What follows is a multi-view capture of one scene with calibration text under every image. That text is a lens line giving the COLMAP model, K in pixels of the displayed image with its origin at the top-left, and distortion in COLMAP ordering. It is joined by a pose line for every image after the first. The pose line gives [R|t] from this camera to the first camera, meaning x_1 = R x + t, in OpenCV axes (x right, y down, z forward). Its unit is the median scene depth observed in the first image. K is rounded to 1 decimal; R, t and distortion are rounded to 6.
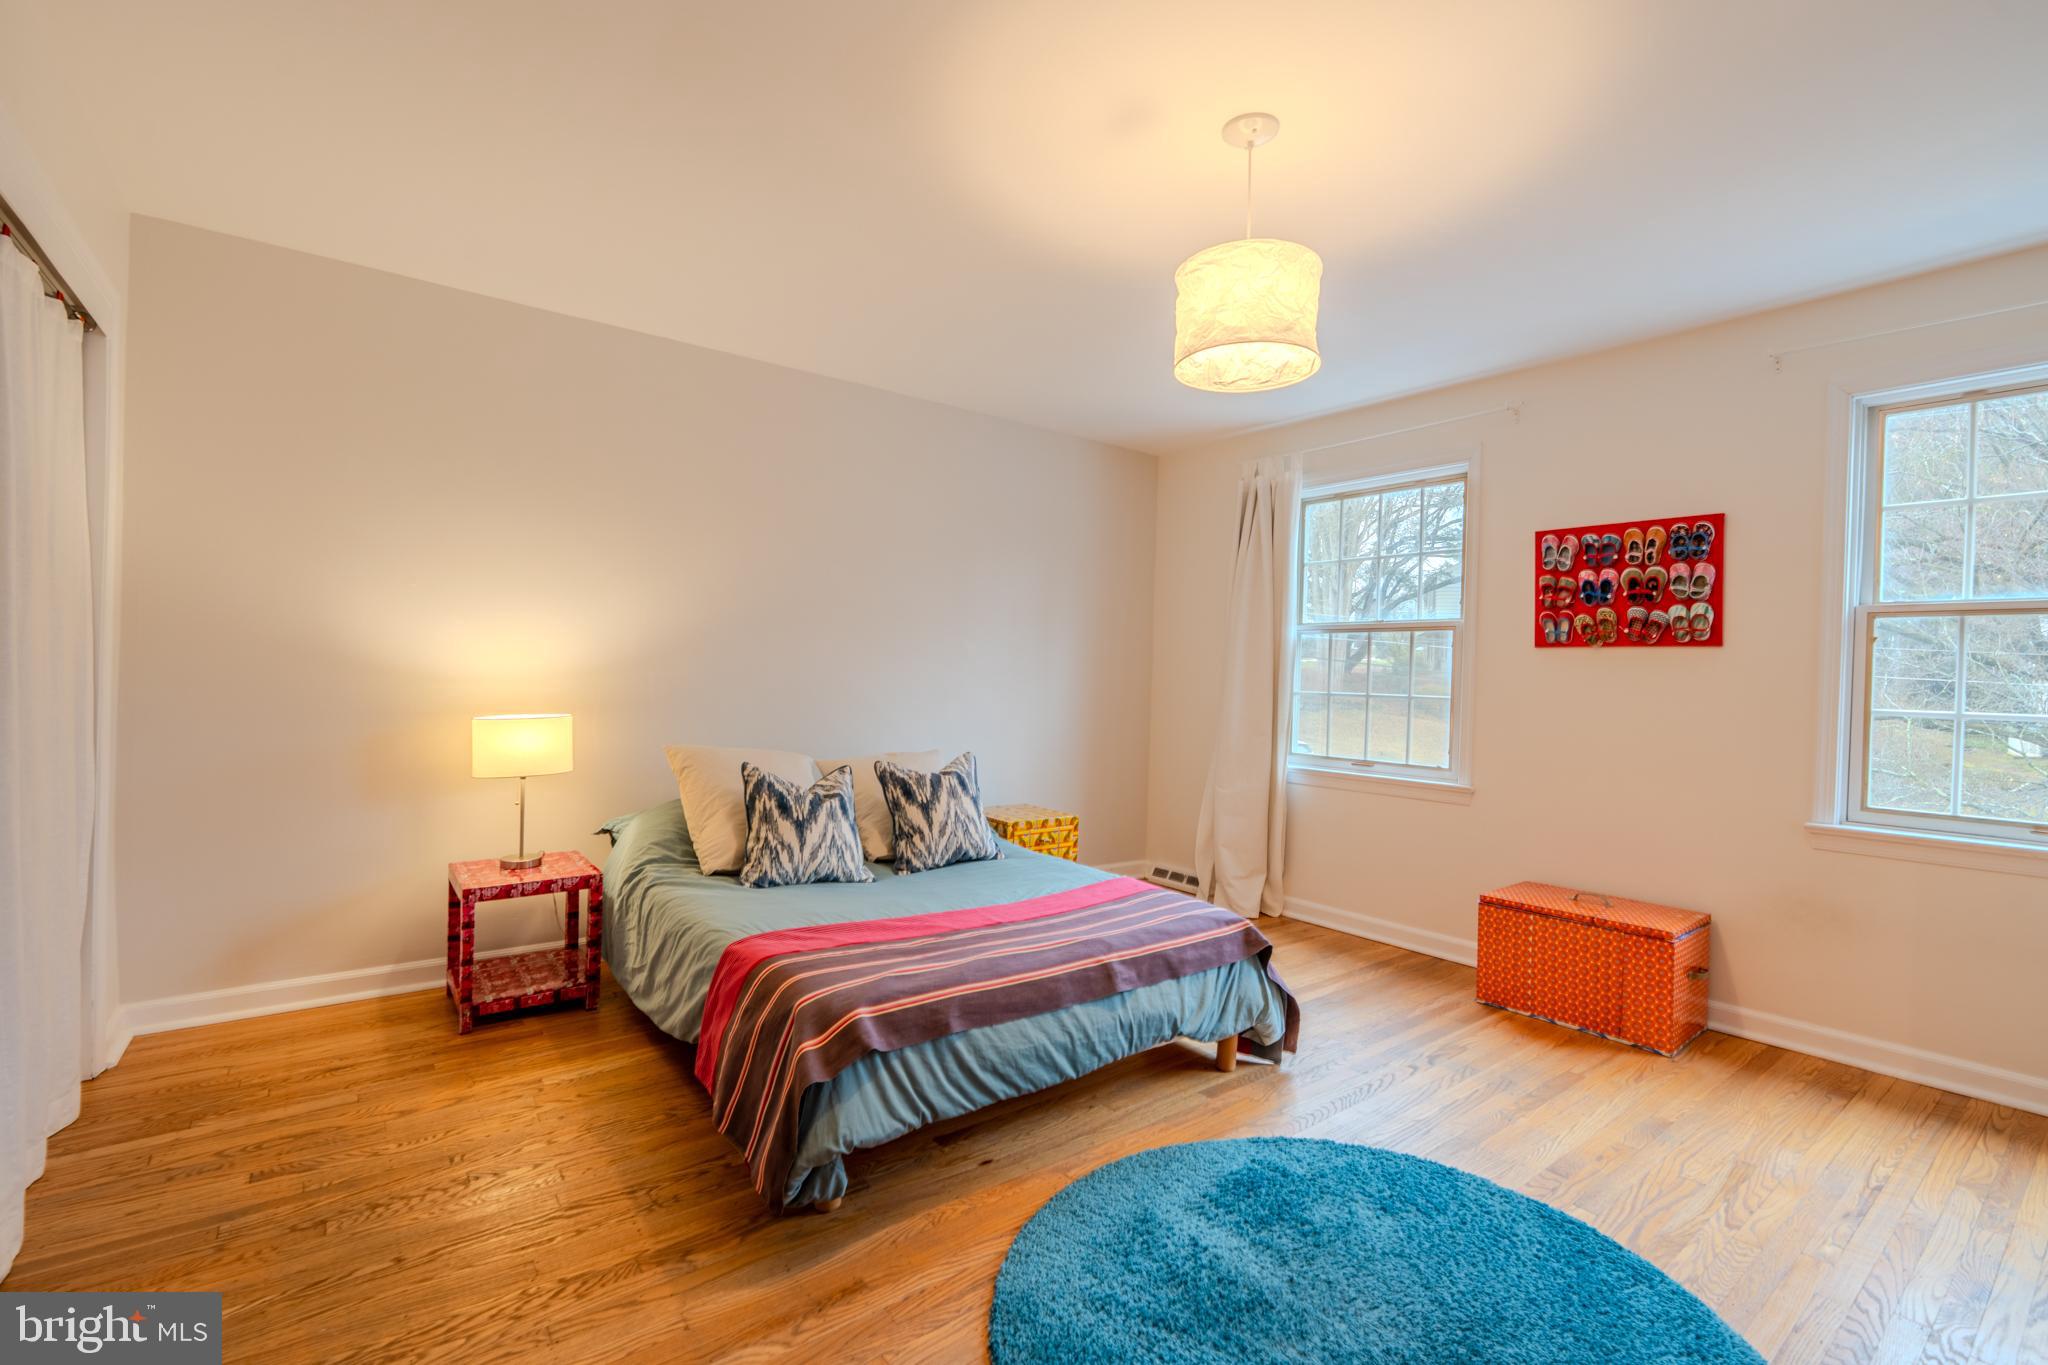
lens RADIAL K [[906.8, 0, 1019.4], [0, 906.8, 682.1], [0, 0, 1]] dist [-0.006505, 0.000622]
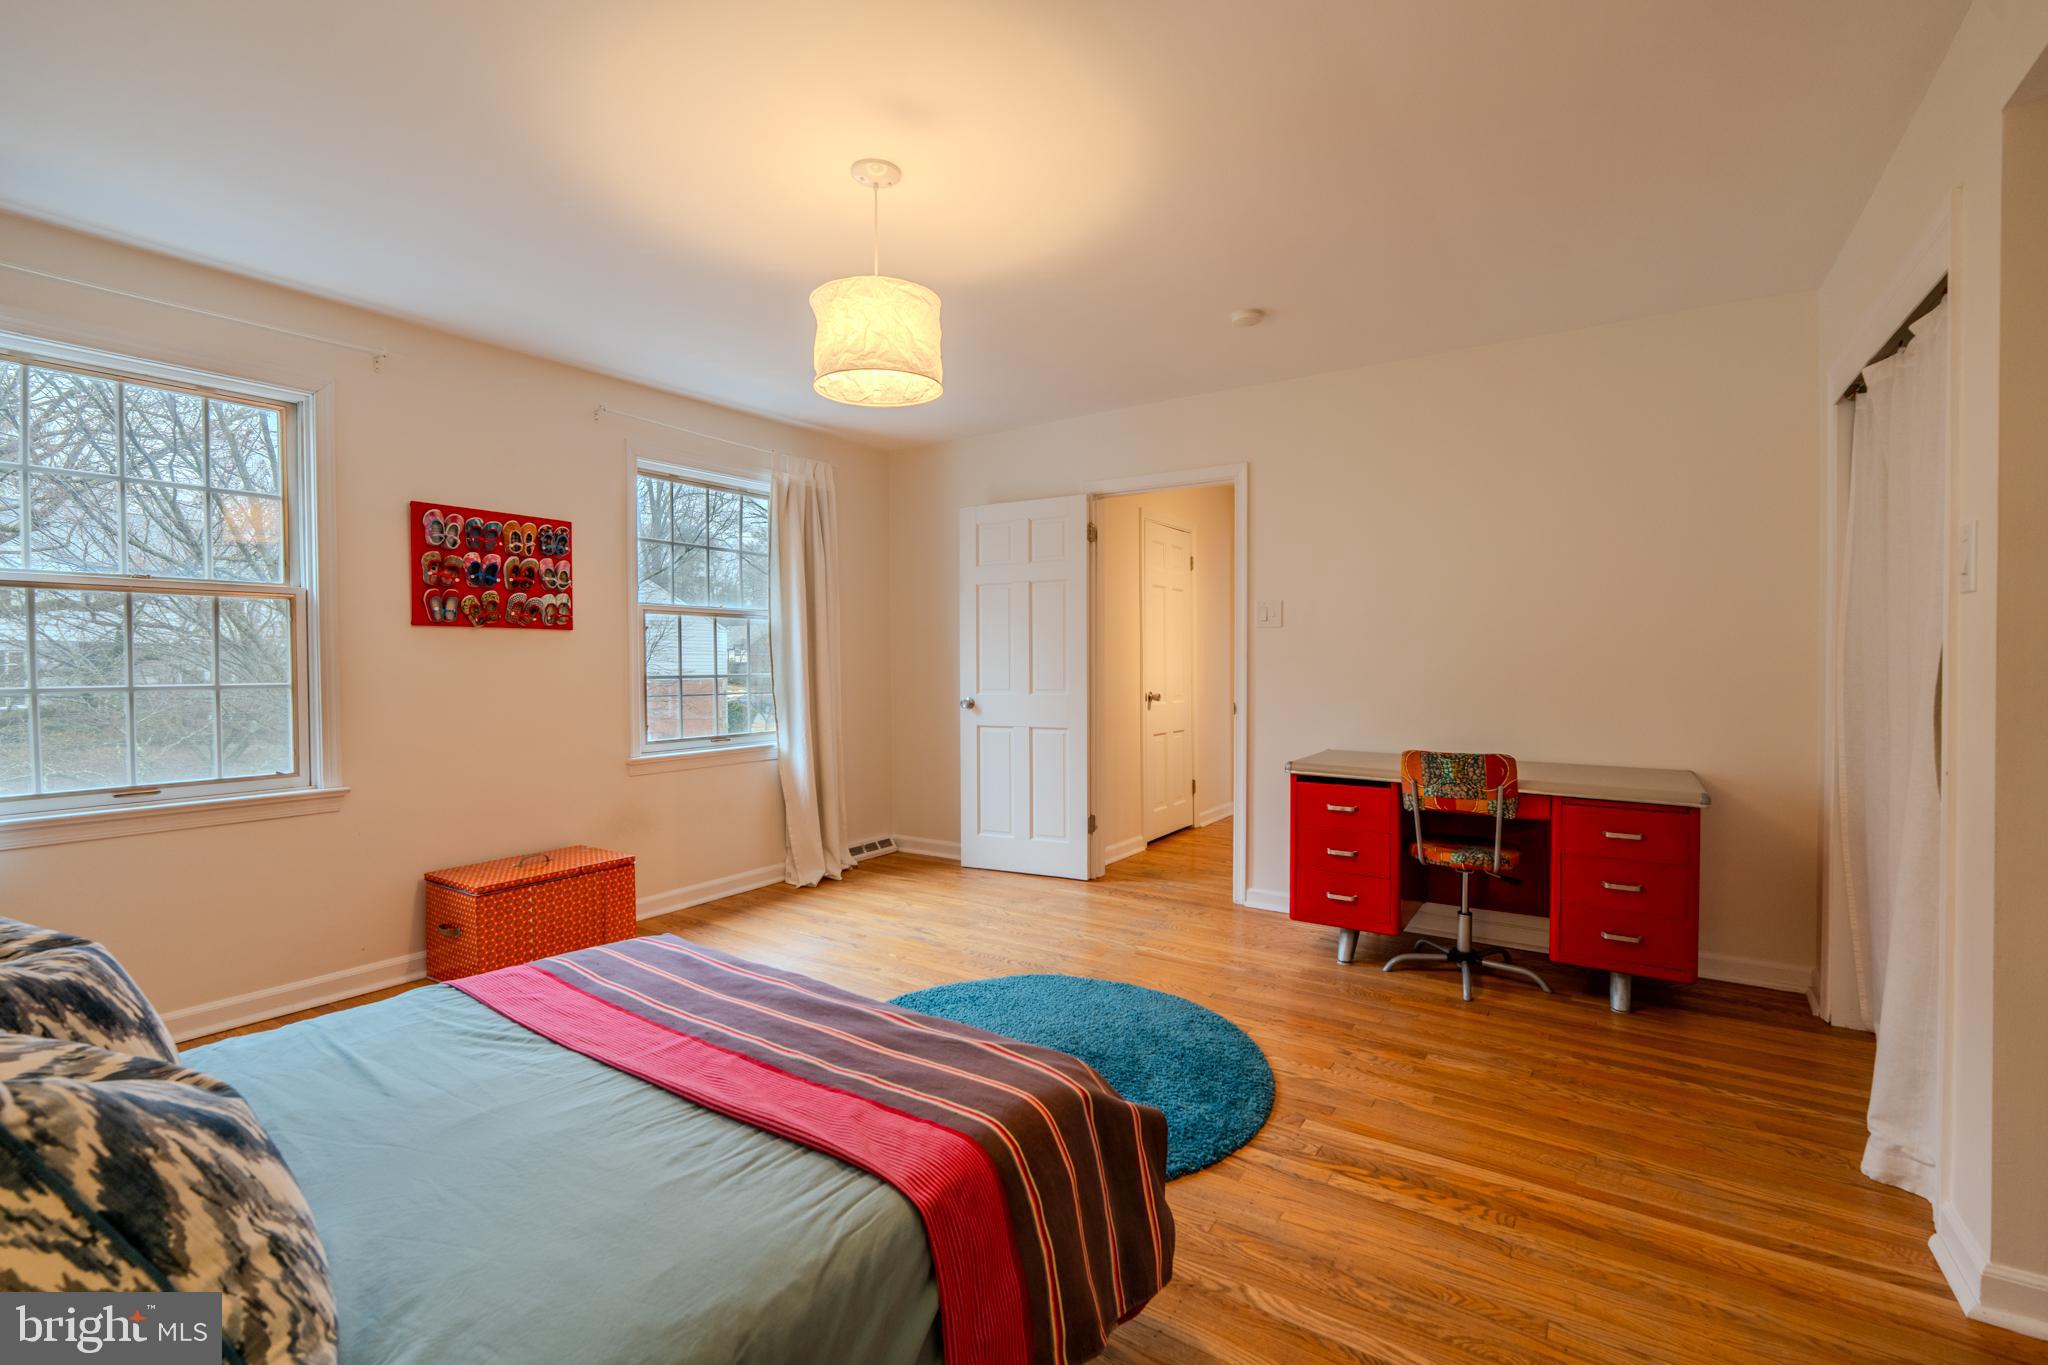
lens RADIAL K [[900.4, 0, 1024.0], [0, 900.4, 682.5], [0, 0, 1]] dist [-0.000102, 0.000293]
pose [[-0.309674, -0.043977, 0.949825, -0.561585], [0.004783, 0.998845, 0.047806, -0.022583], [-0.950831, 0.019347, -0.309106, 0.752651]]
